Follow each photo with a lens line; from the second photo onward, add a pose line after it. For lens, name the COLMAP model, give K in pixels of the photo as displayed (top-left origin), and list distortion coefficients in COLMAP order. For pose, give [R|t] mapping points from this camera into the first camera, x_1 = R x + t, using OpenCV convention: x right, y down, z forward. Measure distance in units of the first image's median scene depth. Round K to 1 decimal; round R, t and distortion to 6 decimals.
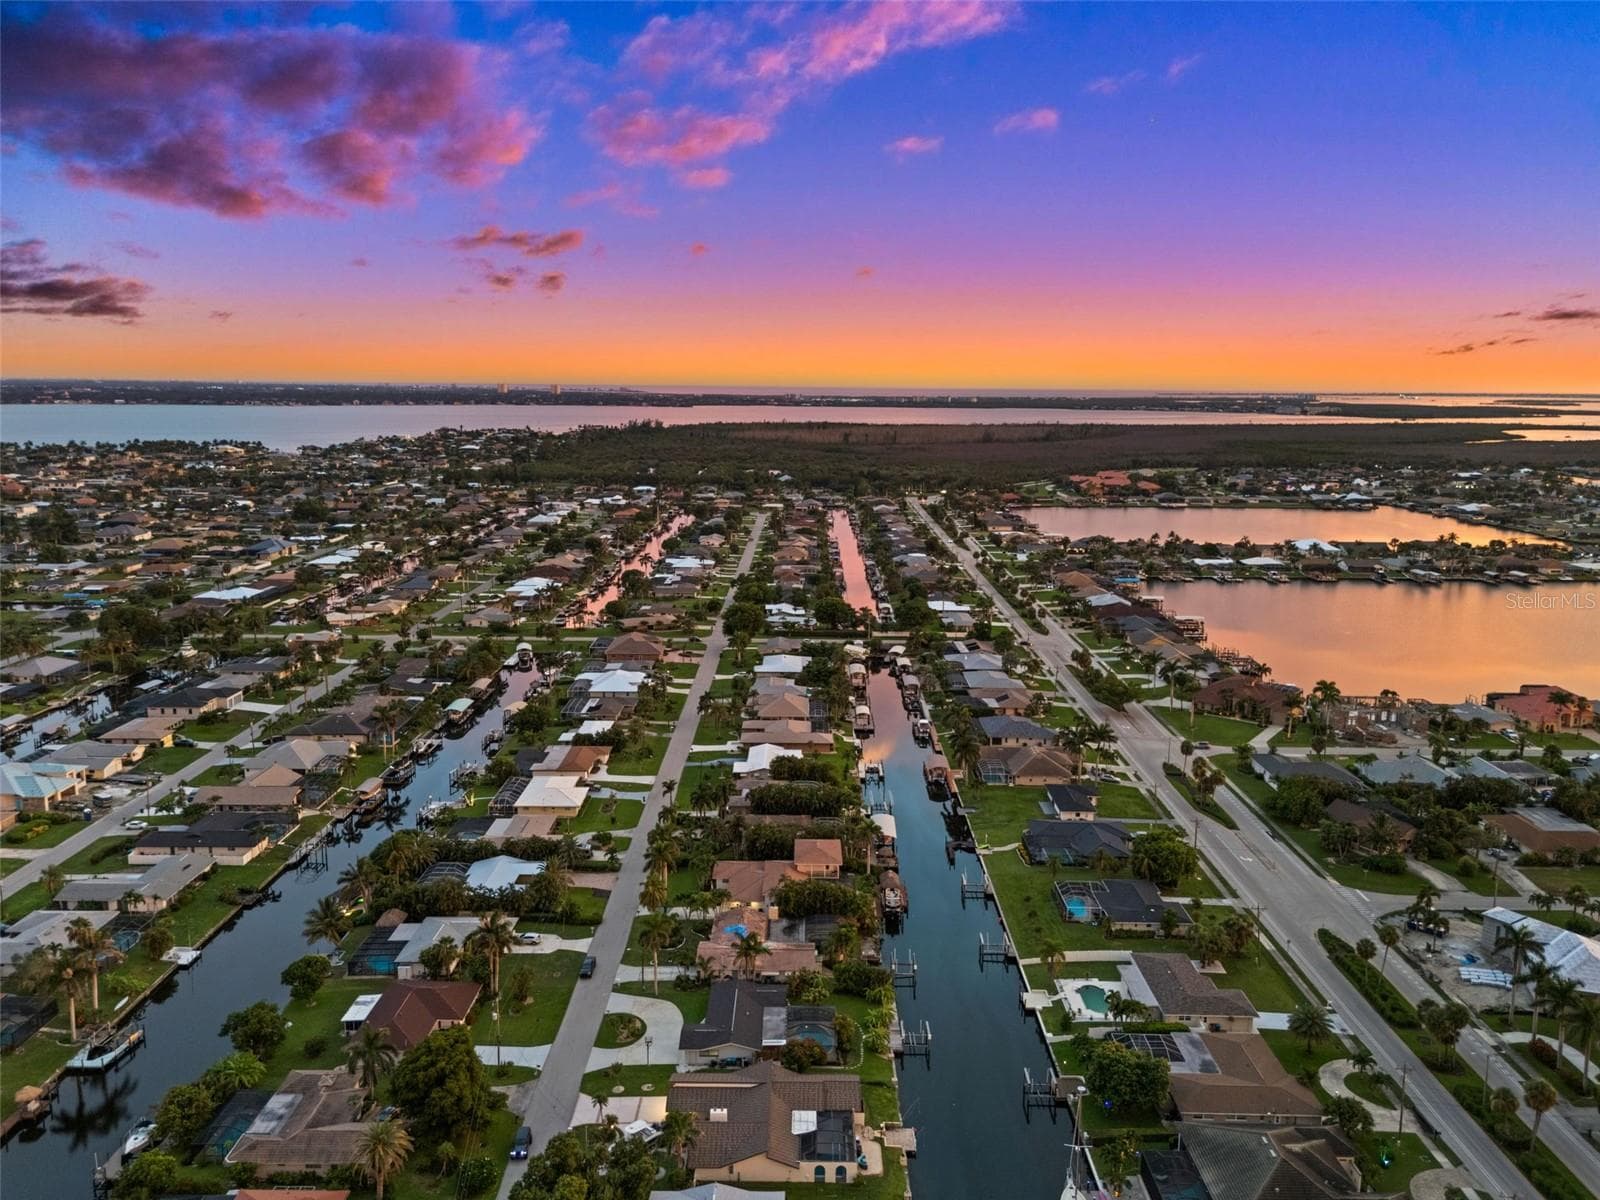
lens RADIAL K [[1221.9, 0, 758.1], [0, 1221.9, 606.8], [0, 0, 1]] dist [0.091235, -0.084618]
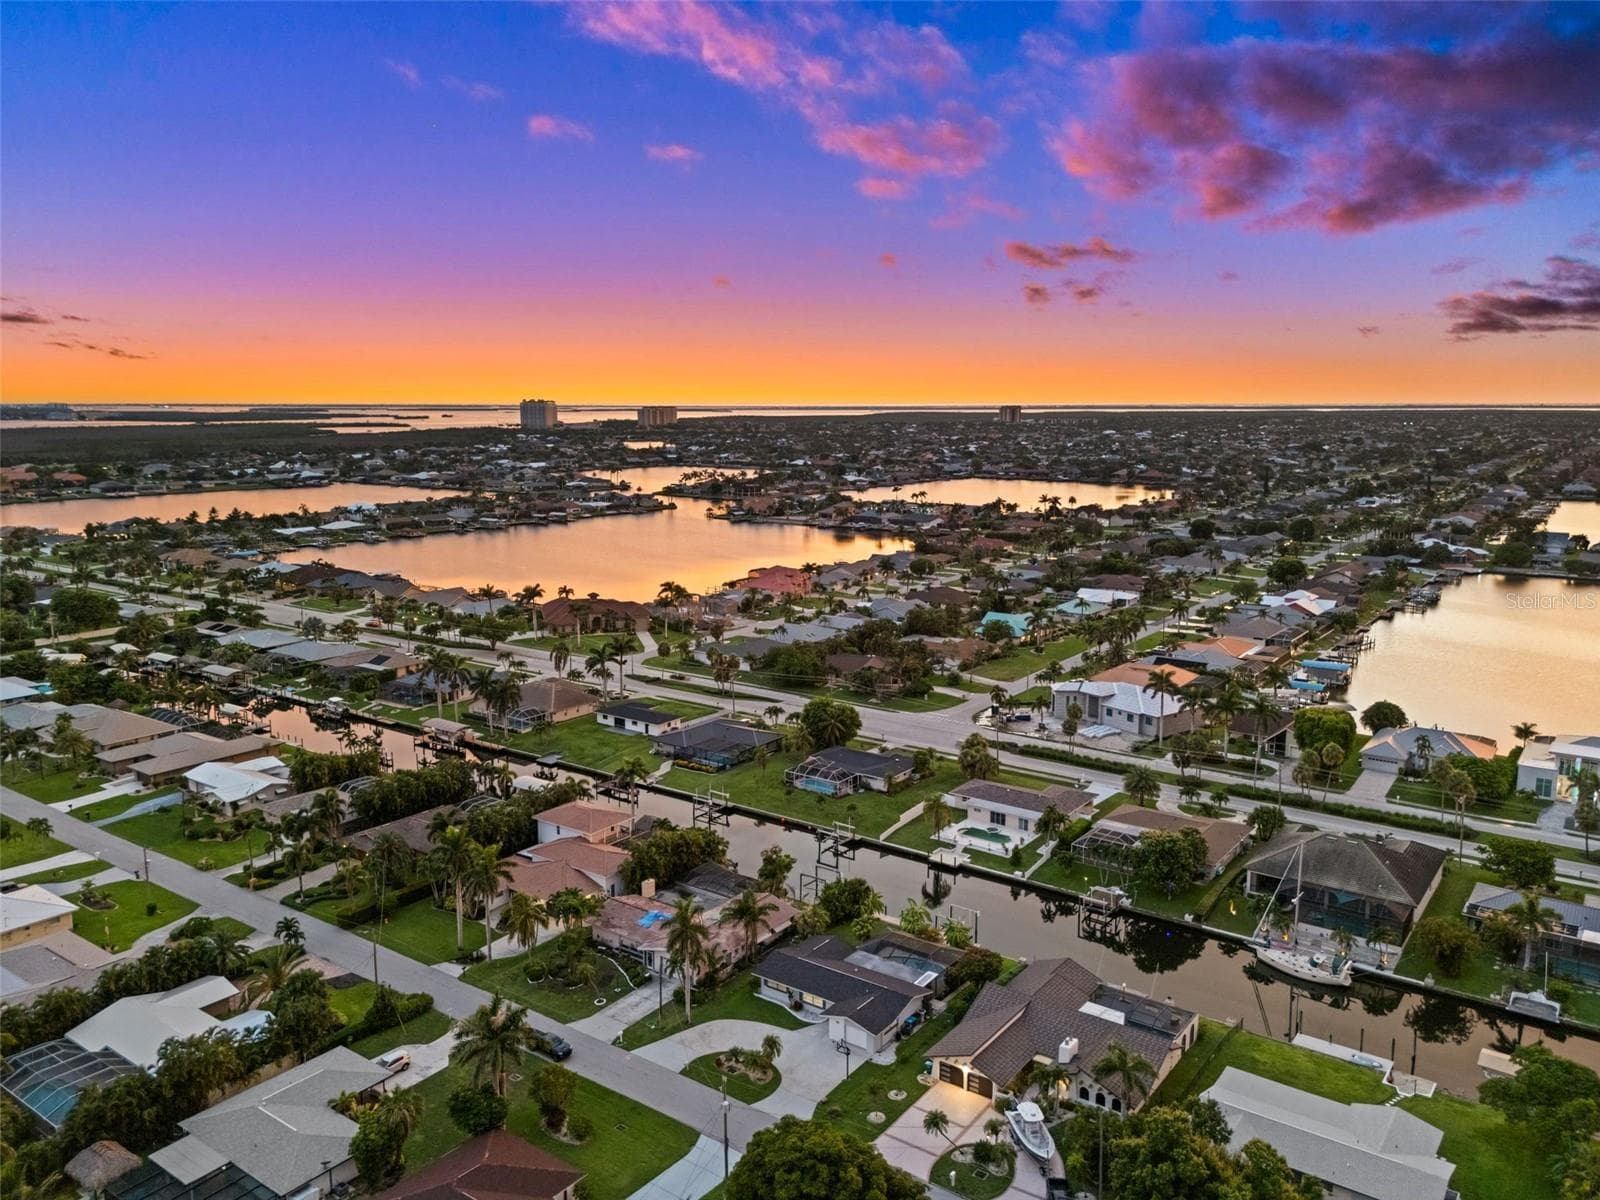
lens RADIAL K [[1232.5, 0, 758.5], [0, 1232.5, 592.1], [0, 0, 1]] dist [0.096153, -0.092230]
pose [[0.575178, -0.128710, 0.807839, -0.138070], [0.152273, 0.987130, 0.048859, 0.011641], [-0.803731, 0.094909, 0.587375, 0.125643]]
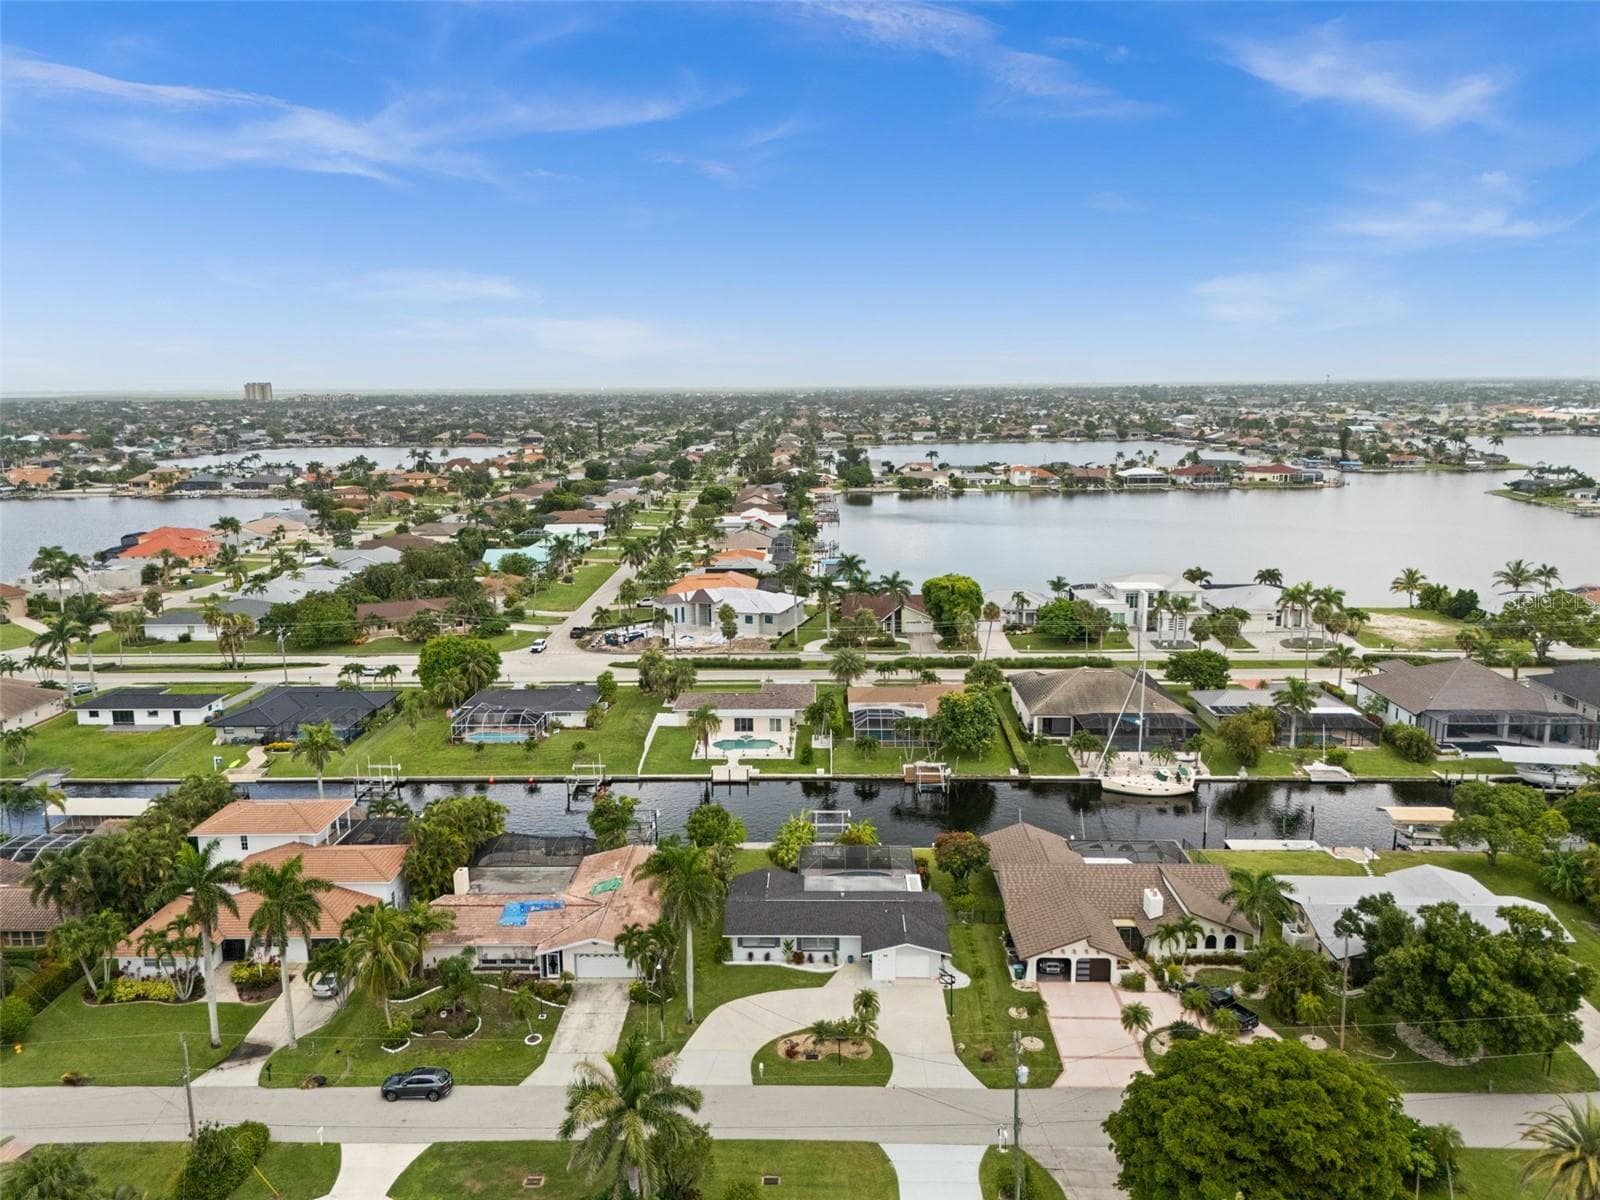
lens RADIAL K [[1232.5, 0, 758.5], [0, 1232.5, 592.1], [0, 0, 1]] dist [0.096153, -0.092230]
pose [[-0.018969, -0.158278, 0.987212, -0.124554], [0.193645, 0.968112, 0.158936, 0.019273], [-0.980888, 0.194183, 0.012285, 0.218917]]
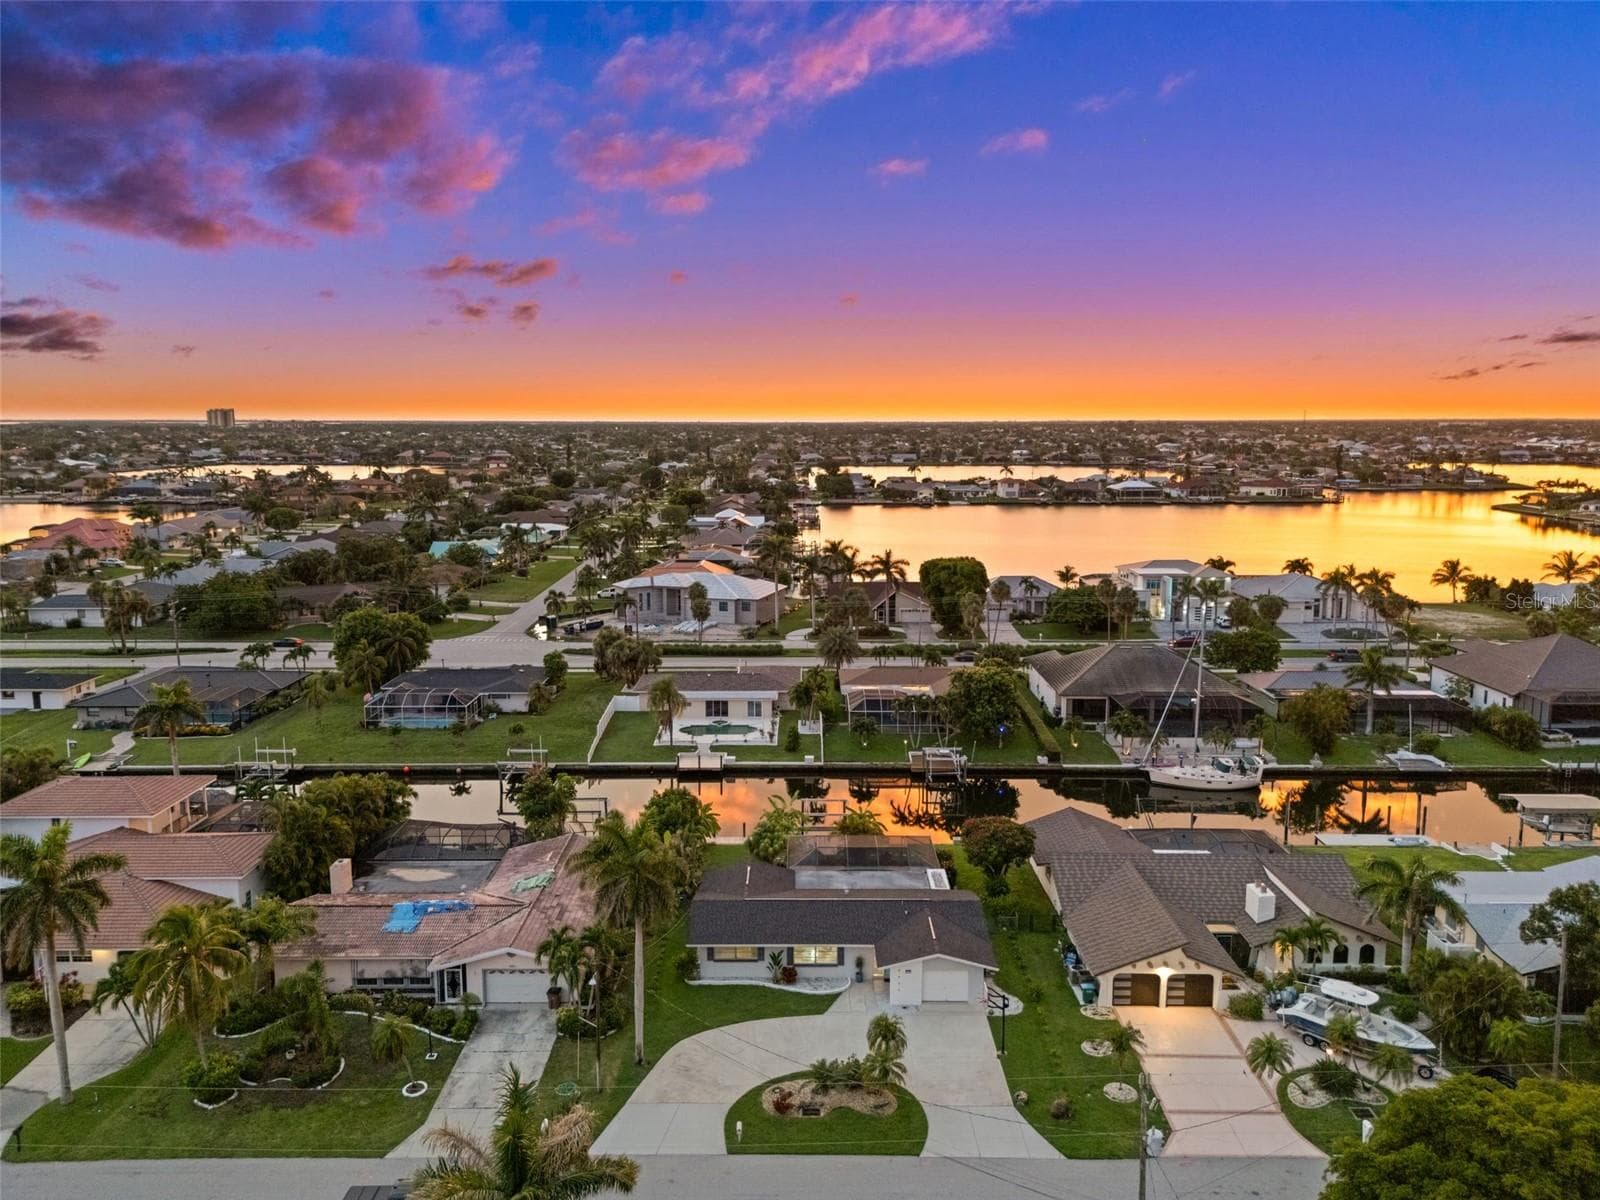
lens RADIAL K [[1221.9, 0, 758.1], [0, 1221.9, 606.8], [0, 0, 1]] dist [0.091235, -0.084618]
pose [[-0.039285, -0.133764, 0.990234, -0.094590], [0.185570, 0.972783, 0.138768, 0.035432], [-0.981845, 0.189209, -0.013393, 0.221900]]
